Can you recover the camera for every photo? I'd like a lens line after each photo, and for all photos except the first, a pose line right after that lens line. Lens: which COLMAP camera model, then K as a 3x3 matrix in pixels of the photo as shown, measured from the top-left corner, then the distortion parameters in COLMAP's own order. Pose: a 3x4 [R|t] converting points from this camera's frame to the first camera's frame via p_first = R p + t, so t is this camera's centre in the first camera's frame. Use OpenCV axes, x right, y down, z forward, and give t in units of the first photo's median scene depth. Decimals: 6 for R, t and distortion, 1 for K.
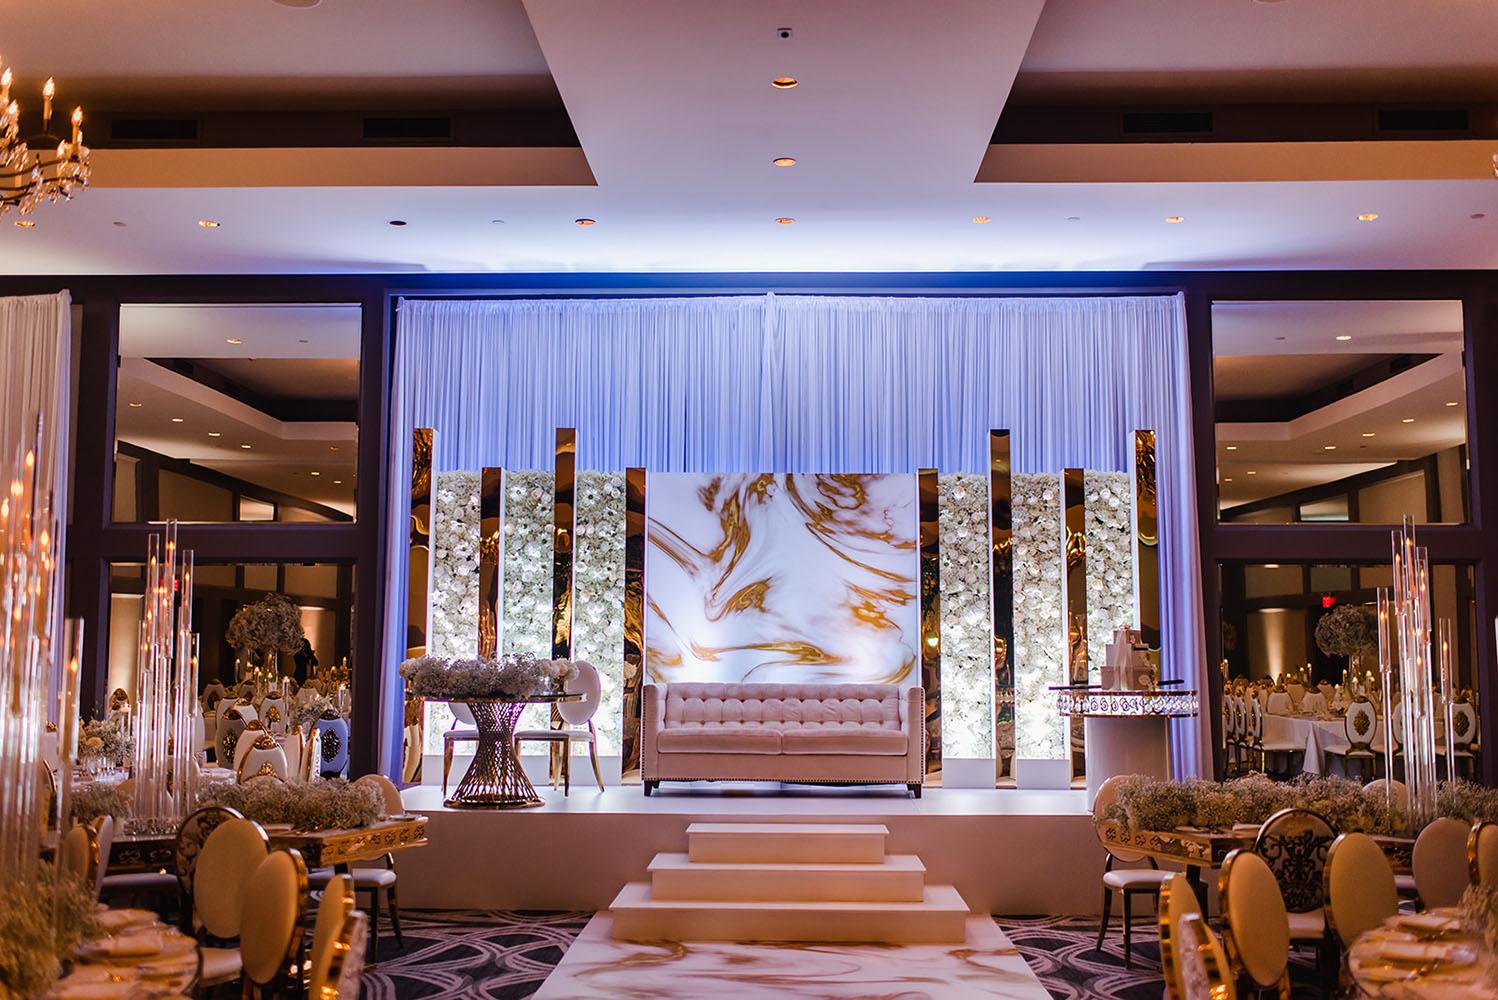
lens RADIAL K [[1482.5, 0, 749.0], [0, 1482.5, 500.0], [0, 0, 1]] dist [-0.005184, 0.000222]
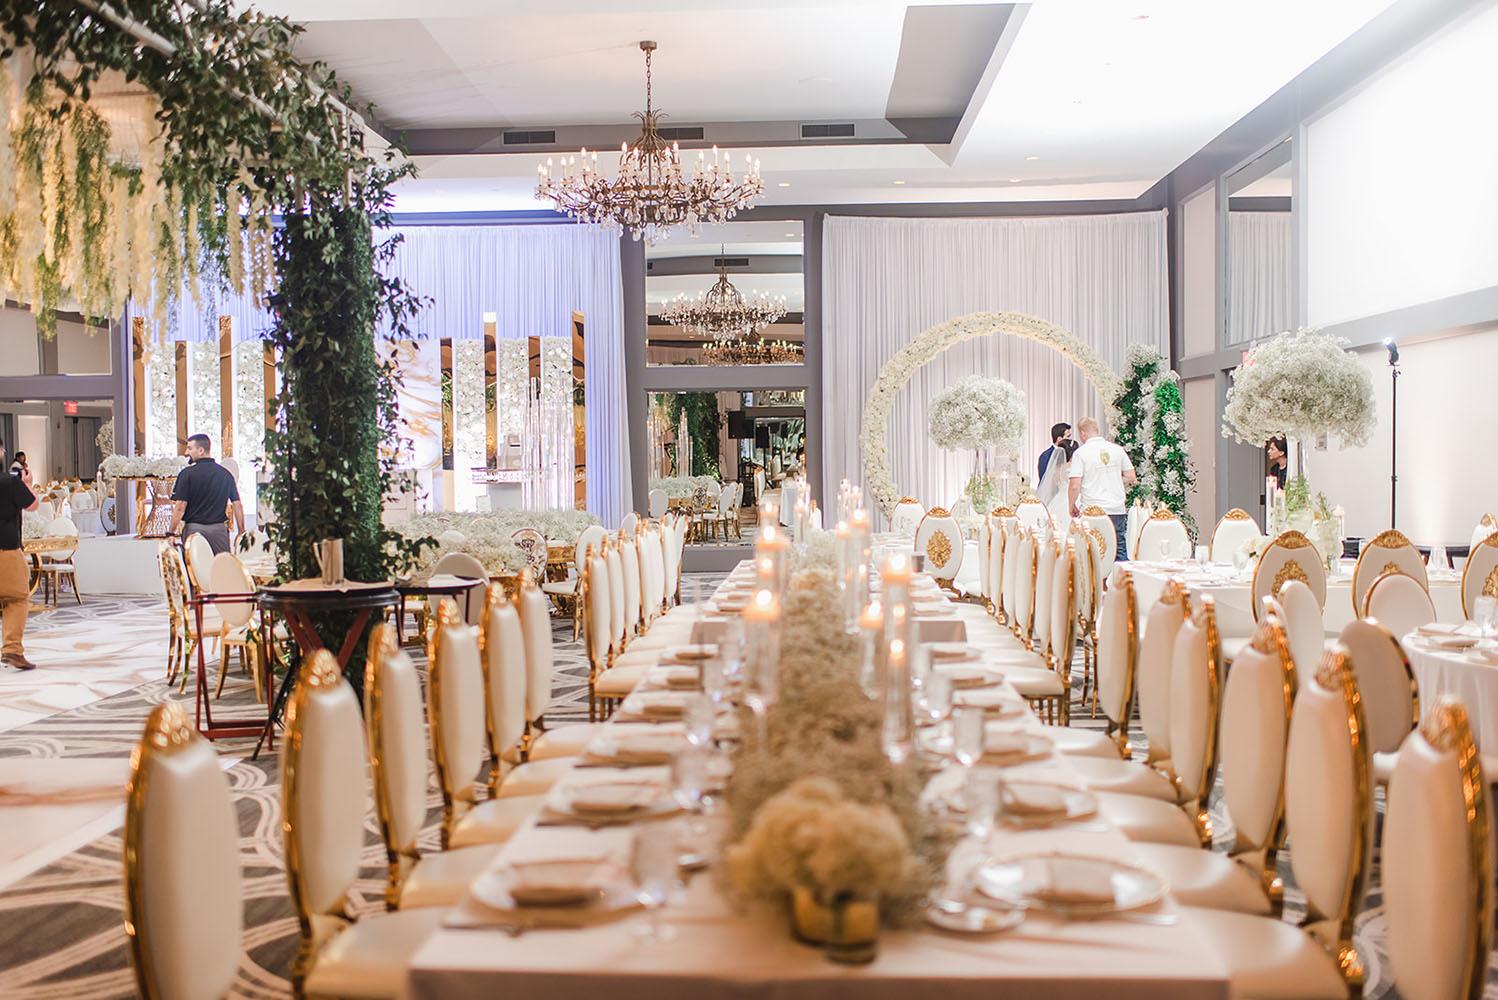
lens RADIAL K [[1491.4, 0, 749.0], [0, 1491.4, 500.0], [0, 0, 1]] dist [-0.005306, 0.007140]
pose [[0.999829, -0.014496, -0.011449, 0.470643], [0.015856, 0.991474, 0.129335, -0.050547], [0.009477, -0.129494, 0.991535, -0.647404]]
